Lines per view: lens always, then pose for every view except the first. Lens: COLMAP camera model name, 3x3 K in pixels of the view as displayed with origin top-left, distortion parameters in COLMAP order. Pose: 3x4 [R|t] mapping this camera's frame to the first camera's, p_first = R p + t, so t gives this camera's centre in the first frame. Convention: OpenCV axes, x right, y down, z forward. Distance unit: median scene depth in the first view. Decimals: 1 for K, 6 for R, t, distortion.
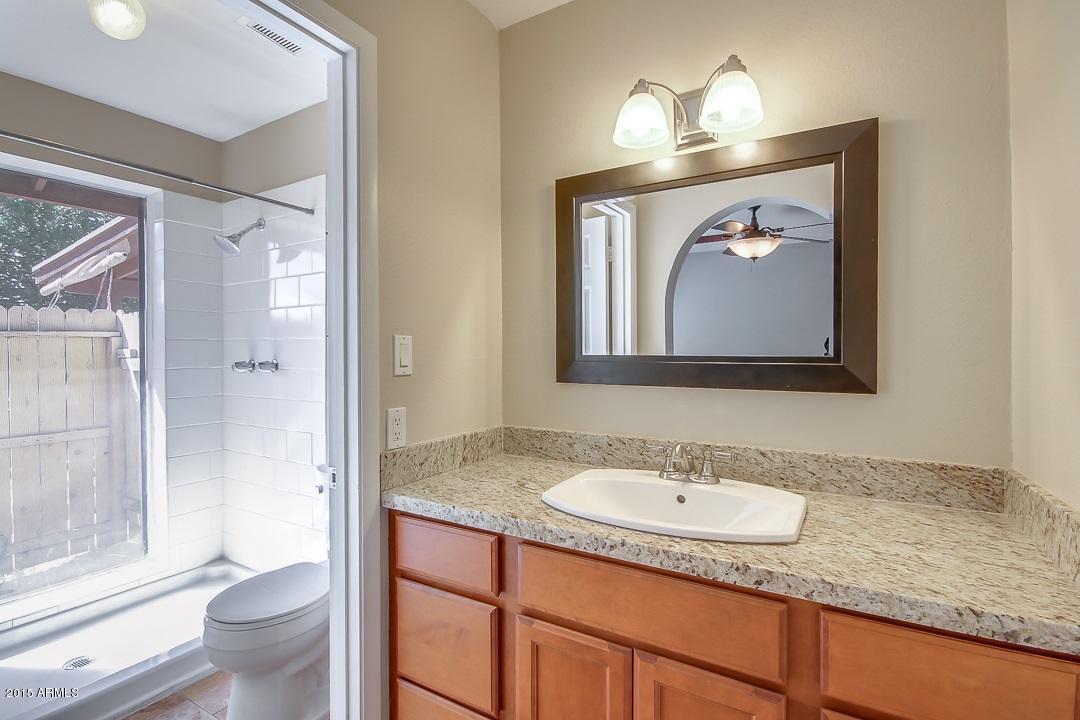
lens RADIAL K [[503.3, 0, 538.0], [0, 503.3, 356.4], [0, 0, 1]] dist [0.000206, -0.008078]
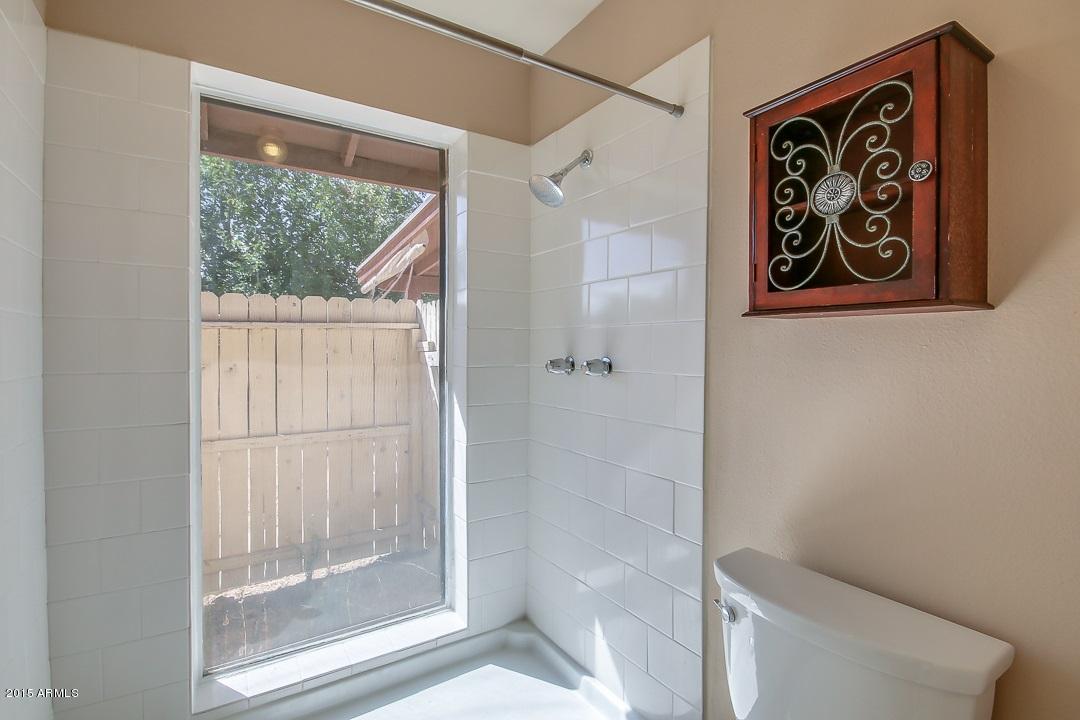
lens RADIAL K [[503.3, 0, 538.0], [0, 503.3, 356.4], [0, 0, 1]] dist [0.000206, -0.008078]
pose [[0.895492, 0.016257, -0.444781, -0.262720], [-0.012493, 0.999857, 0.011394, -0.000926], [0.444903, -0.004646, 0.895567, 0.311098]]
